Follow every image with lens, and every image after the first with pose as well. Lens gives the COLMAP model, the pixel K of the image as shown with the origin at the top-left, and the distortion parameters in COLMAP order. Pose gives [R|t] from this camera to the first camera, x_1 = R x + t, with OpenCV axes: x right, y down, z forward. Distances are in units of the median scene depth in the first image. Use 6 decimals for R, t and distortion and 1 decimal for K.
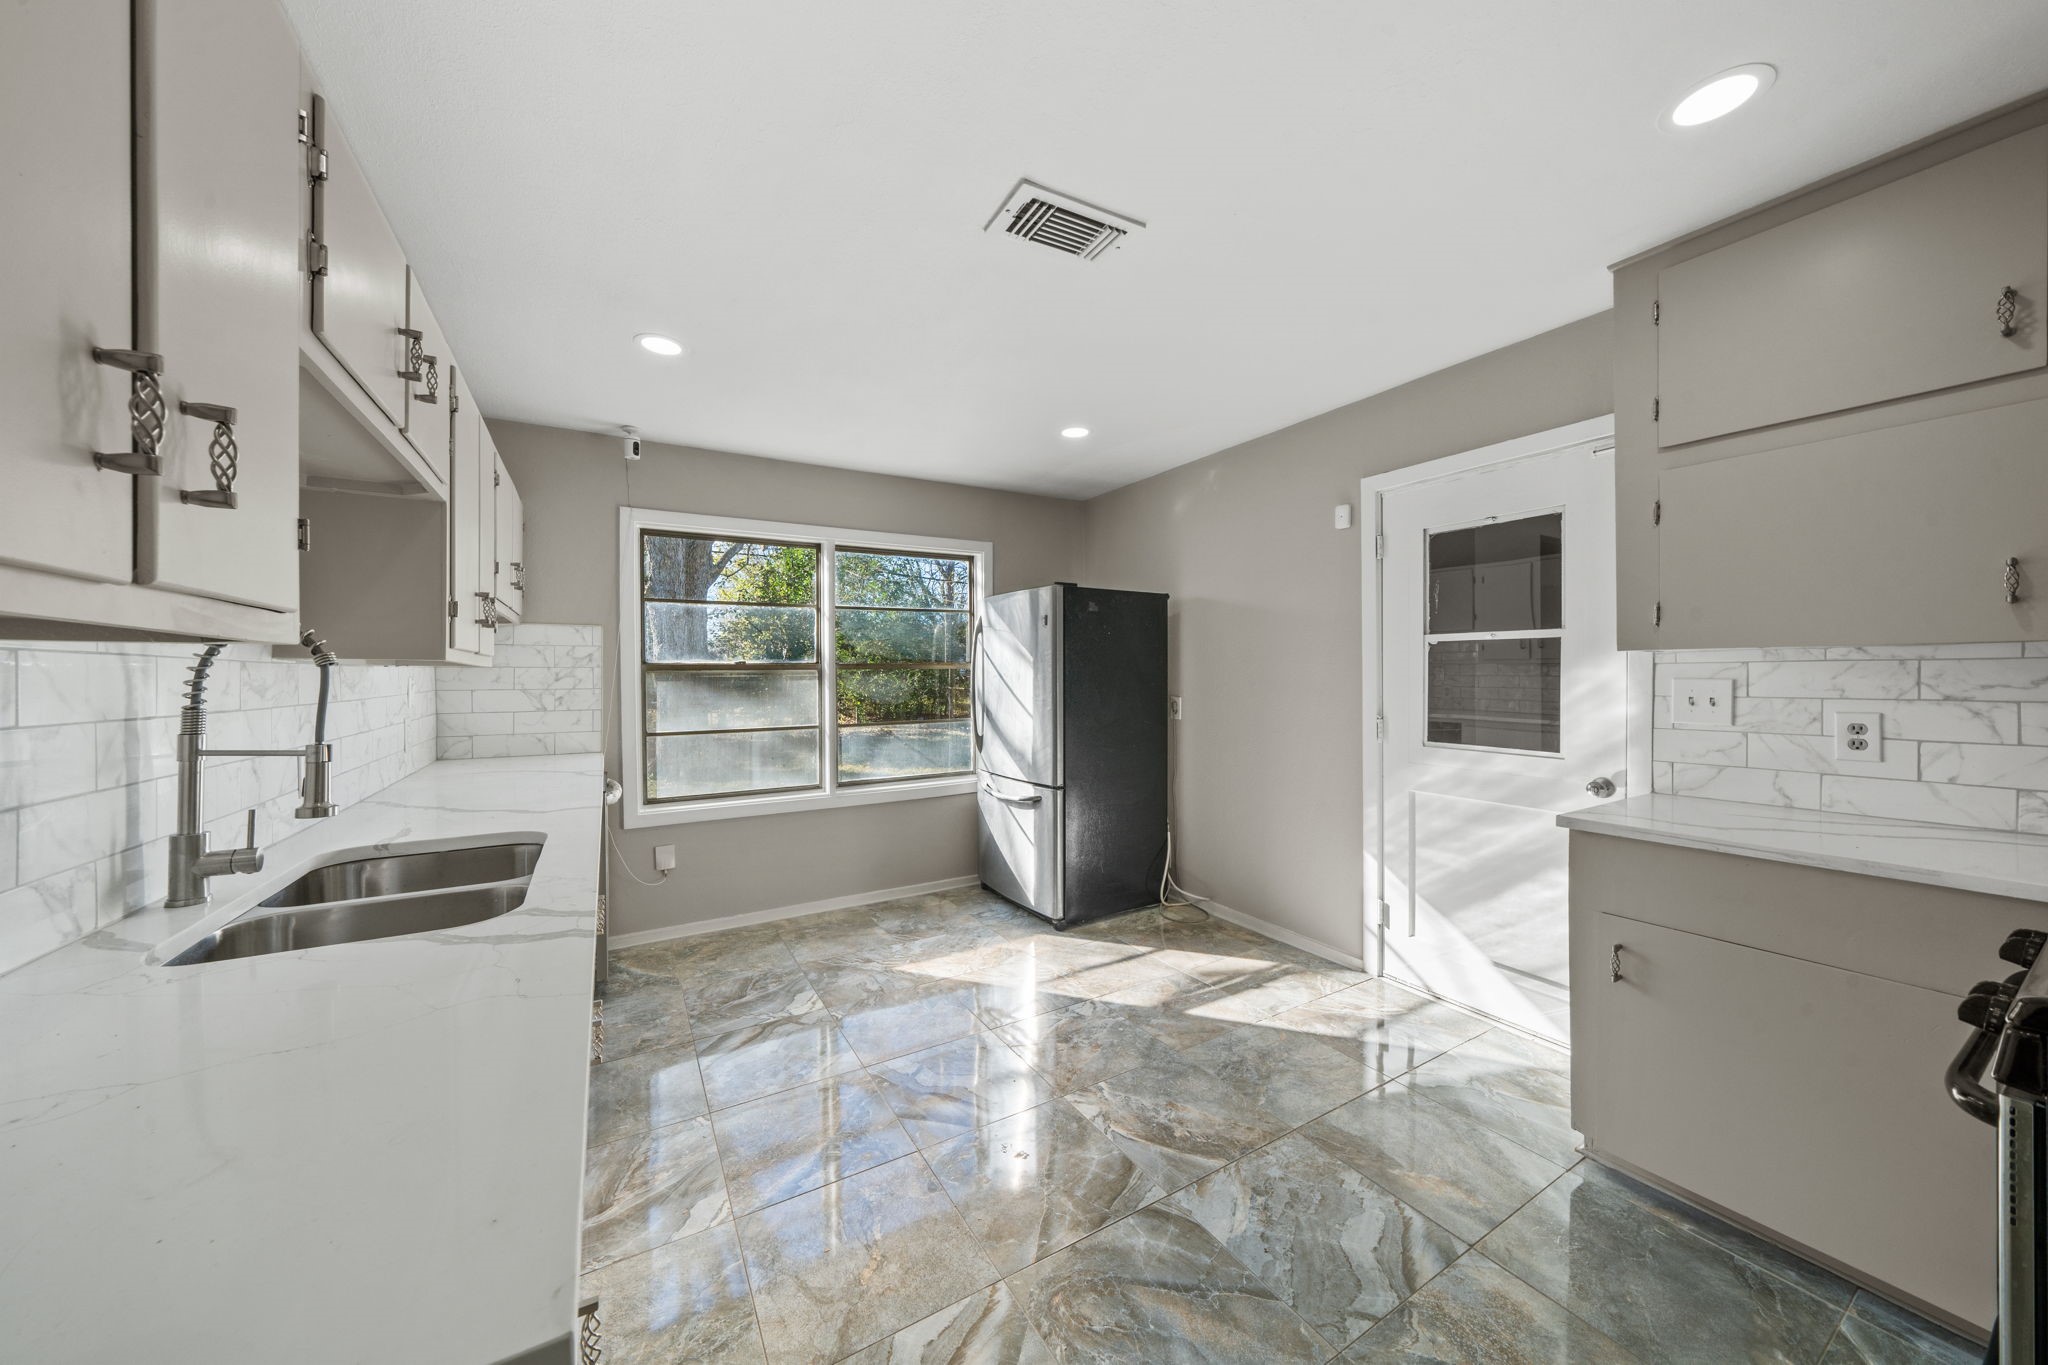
lens RADIAL K [[709.7, 0, 1017.0], [0, 709.7, 680.7], [0, 0, 1]] dist [-0.000382, -0.000028]
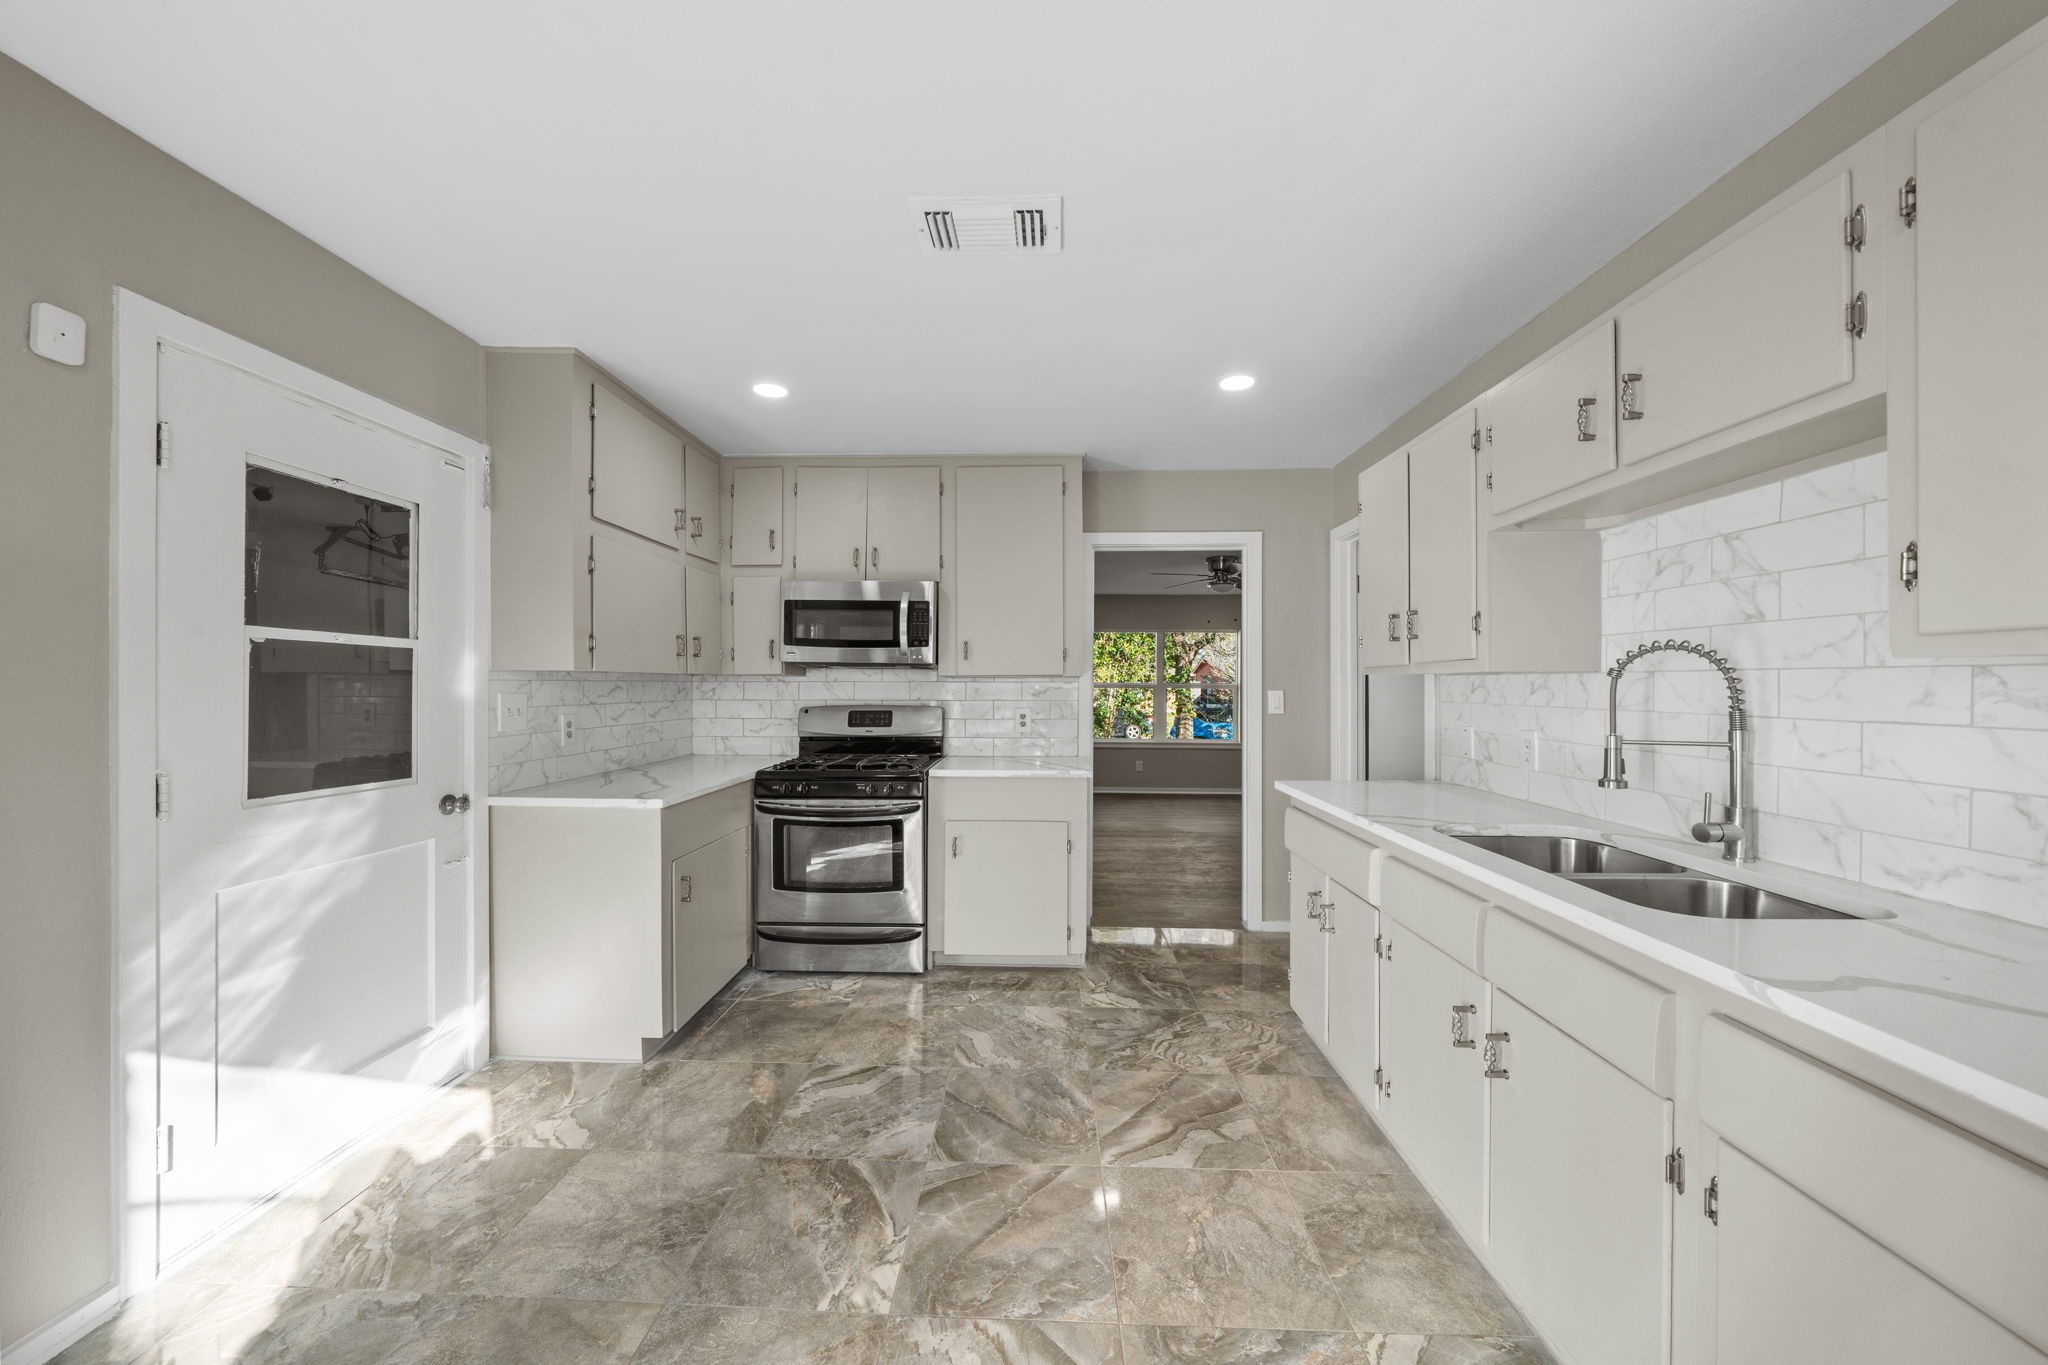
lens RADIAL K [[709.7, 0, 1017.0], [0, 709.7, 680.7], [0, 0, 1]] dist [-0.000382, -0.000028]
pose [[-0.847289, 0.009906, 0.531040, -0.452493], [0.008994, 0.999950, -0.004303, -0.012402], [-0.531056, 0.001130, -0.847336, 1.698229]]
